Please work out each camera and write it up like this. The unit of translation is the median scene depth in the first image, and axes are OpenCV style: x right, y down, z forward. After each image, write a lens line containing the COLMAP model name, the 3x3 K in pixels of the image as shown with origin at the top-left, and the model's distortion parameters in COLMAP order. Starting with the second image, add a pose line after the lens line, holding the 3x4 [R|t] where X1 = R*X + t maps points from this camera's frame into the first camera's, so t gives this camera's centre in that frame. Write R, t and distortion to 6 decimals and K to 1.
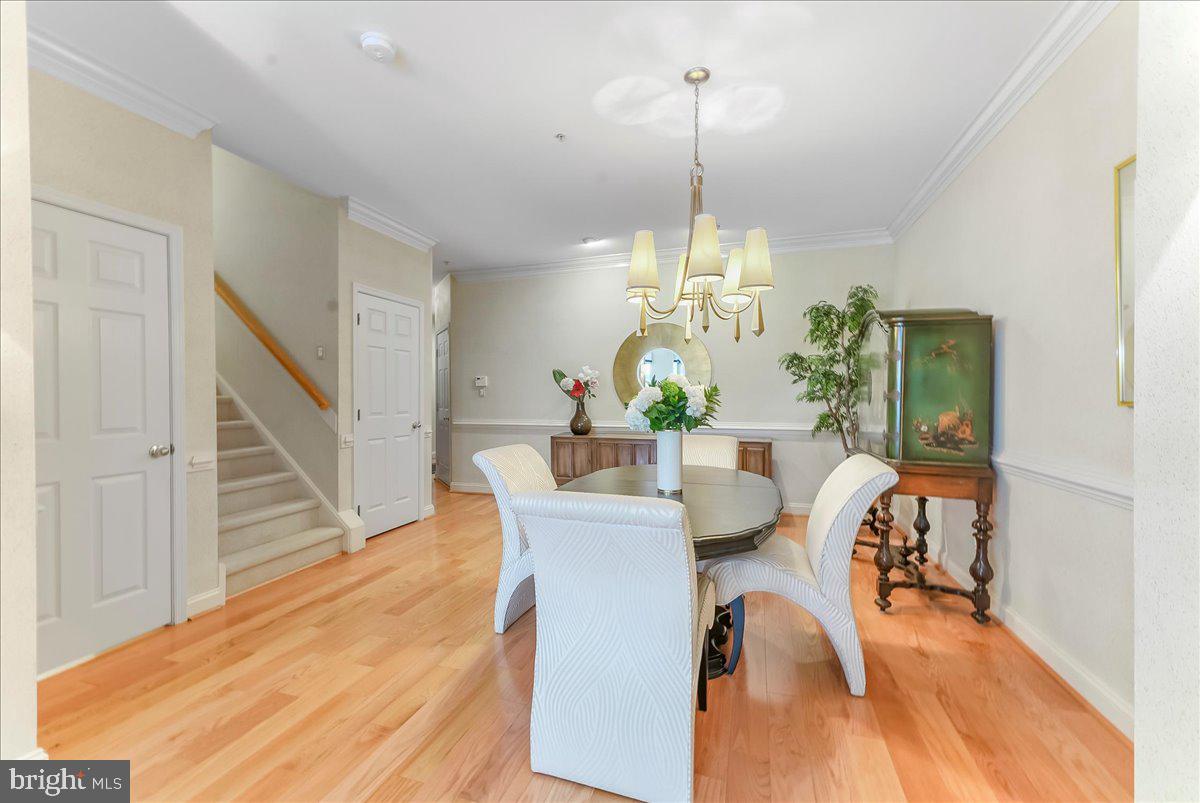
lens RADIAL K [[466.5, 0, 603.5], [0, 466.5, 398.5], [0, 0, 1]] dist [0.004411, 0.000122]
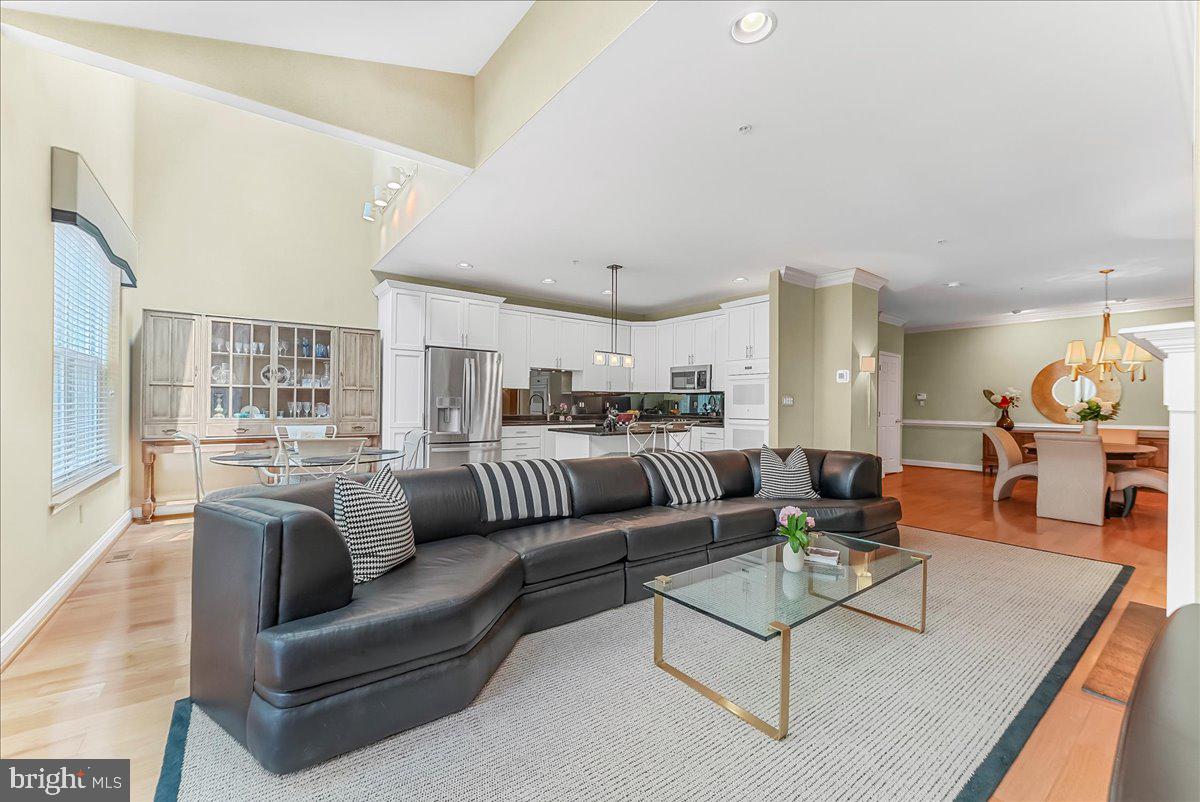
lens RADIAL K [[499.6, 0, 594.2], [0, 499.6, 398.8], [0, 0, 1]] dist [-0.008272, -0.000015]
pose [[0.820788, 0.002484, -0.571227, -0.237941], [-0.013190, 0.999806, -0.014604, 0.012673], [0.571080, 0.019521, 0.820662, -1.213508]]
